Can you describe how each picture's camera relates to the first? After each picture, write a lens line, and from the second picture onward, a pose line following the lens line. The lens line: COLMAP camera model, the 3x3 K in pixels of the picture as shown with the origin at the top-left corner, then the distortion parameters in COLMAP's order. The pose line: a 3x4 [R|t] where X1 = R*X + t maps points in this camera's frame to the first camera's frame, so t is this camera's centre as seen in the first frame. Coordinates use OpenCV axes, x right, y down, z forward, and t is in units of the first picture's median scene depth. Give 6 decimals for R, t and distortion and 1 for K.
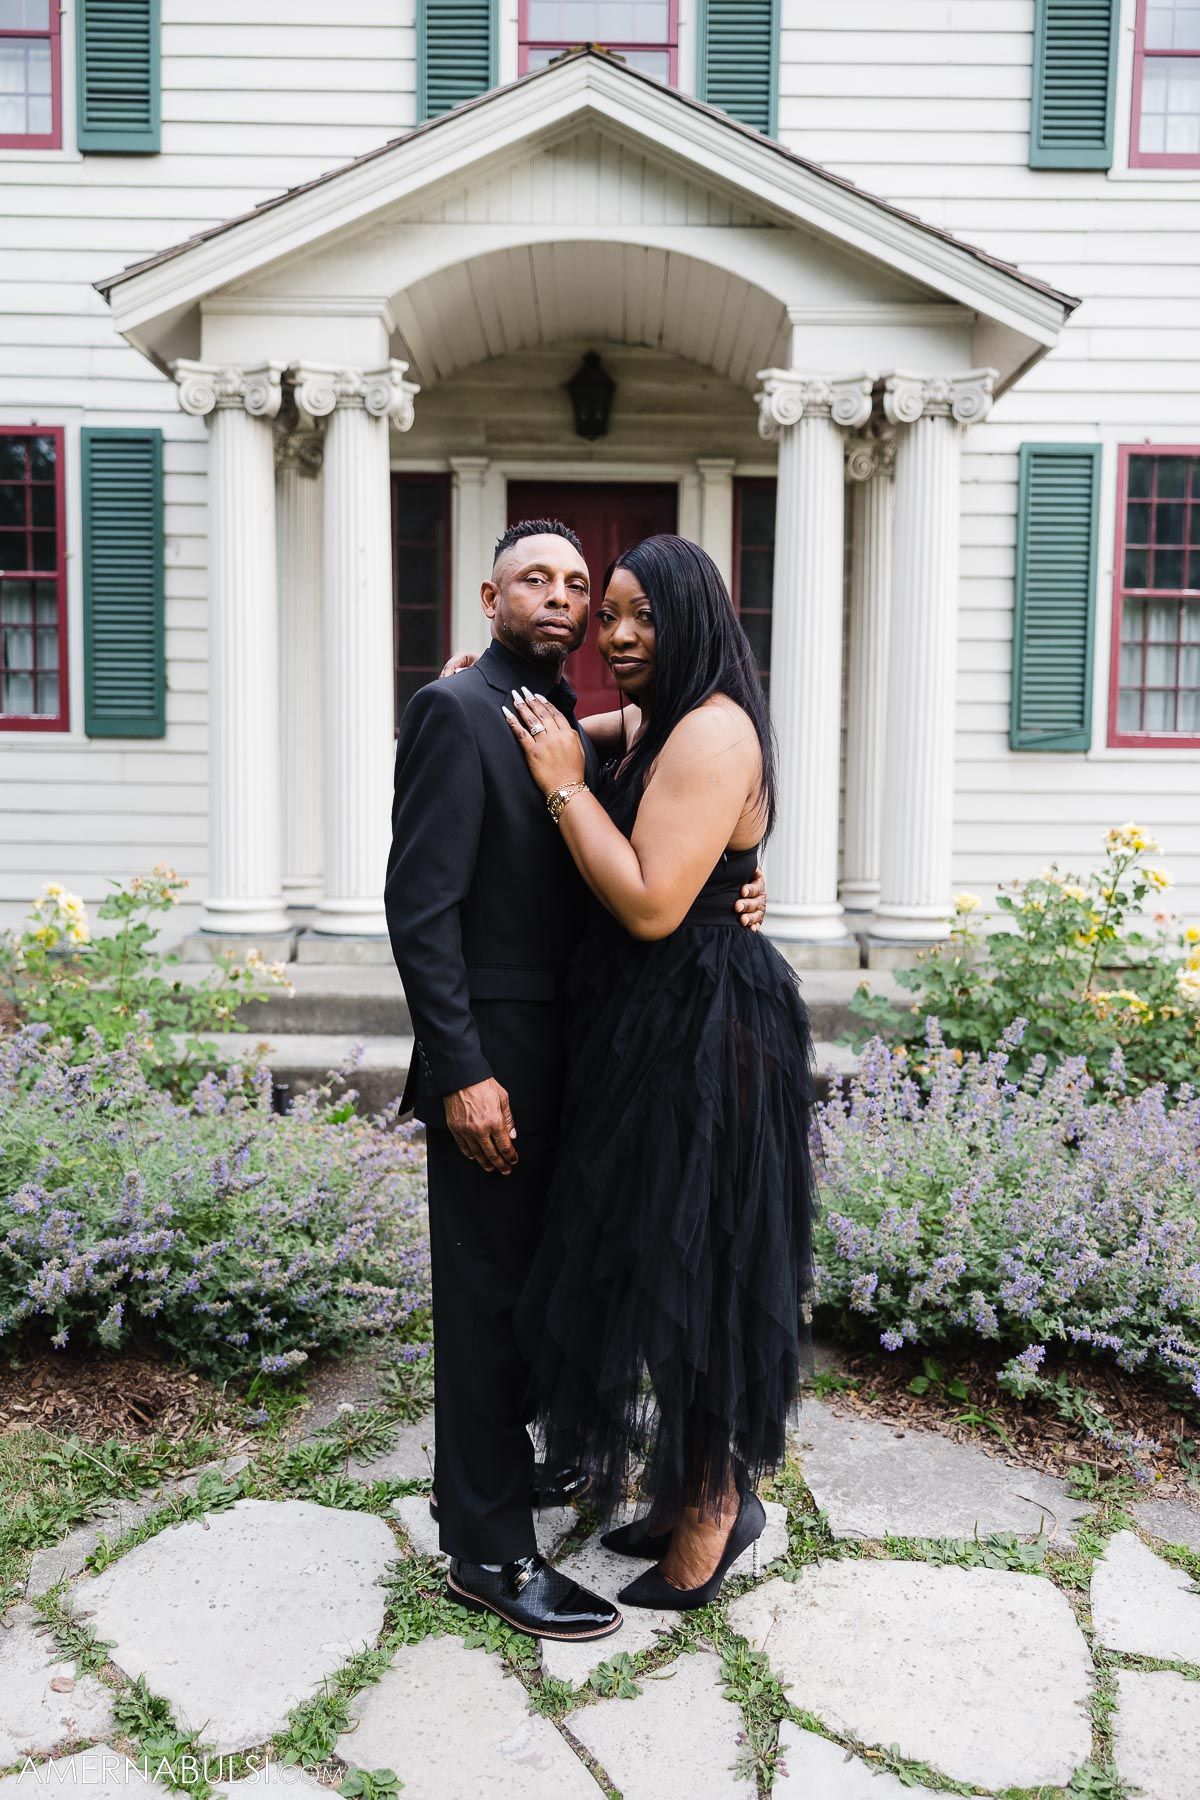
lens RADIAL K [[1473.8, 0, 600.2], [0, 1473.8, 911.5], [0, 0, 1]] dist [-0.004238, 0.005173]
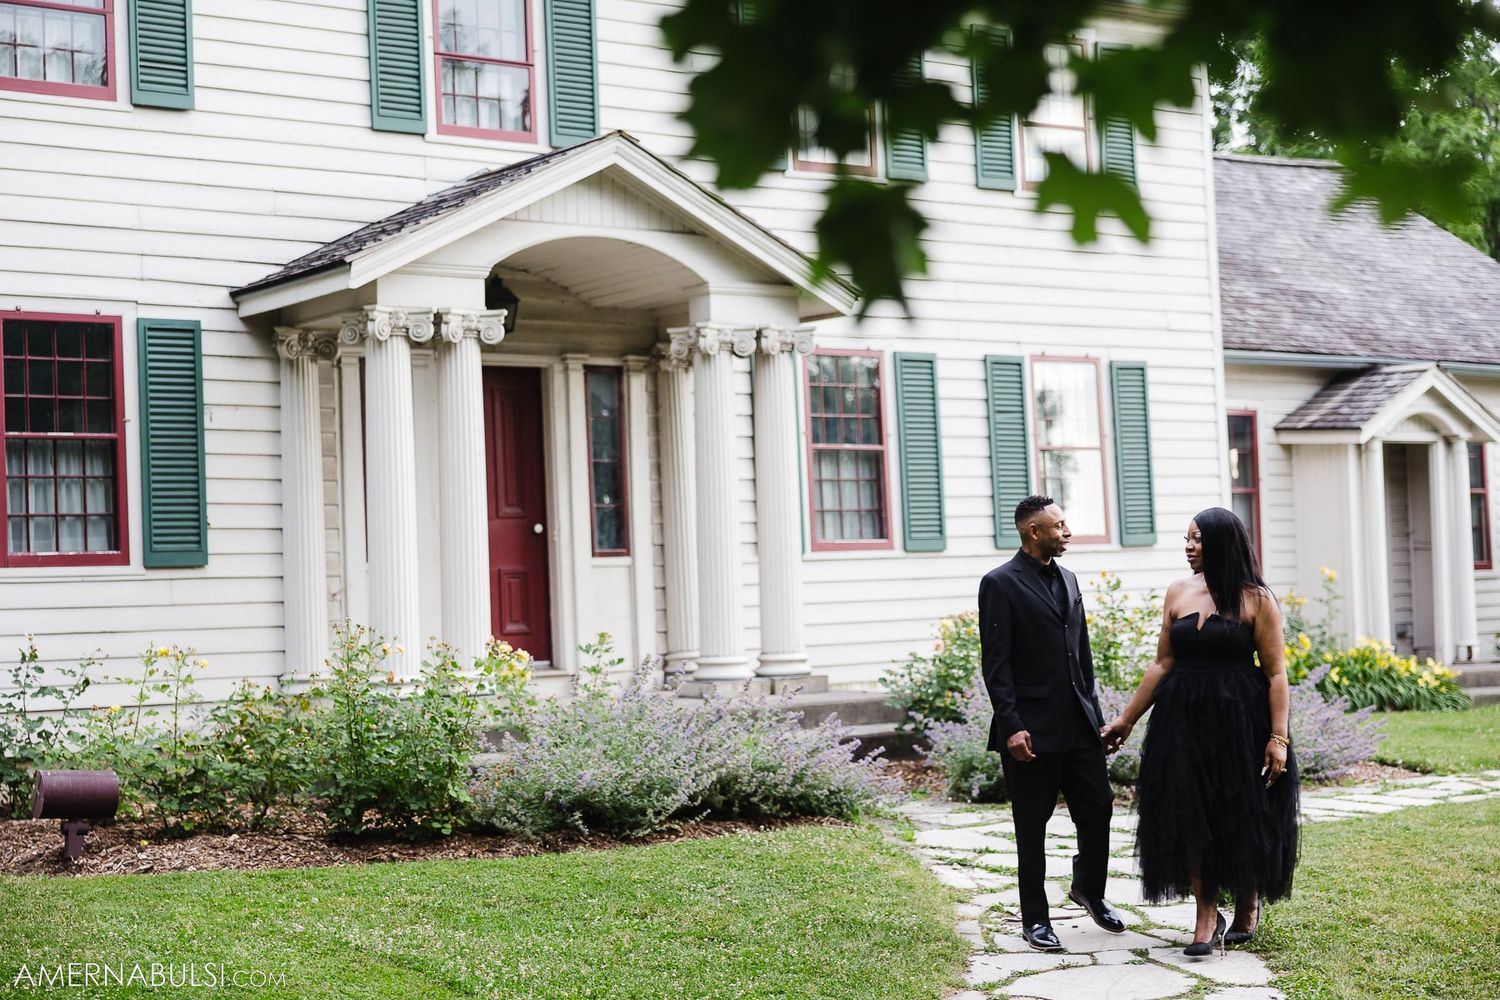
lens RADIAL K [[2497.3, 0, 750.0], [0, 2497.3, 500.0], [0, 0, 1]] dist [0.019676, 0.037093]
pose [[0.795704, -0.018095, 0.605416, -1.213178], [0.101479, 0.989407, -0.103803, 0.090134], [-0.597125, 0.144033, 0.789111, -0.931005]]
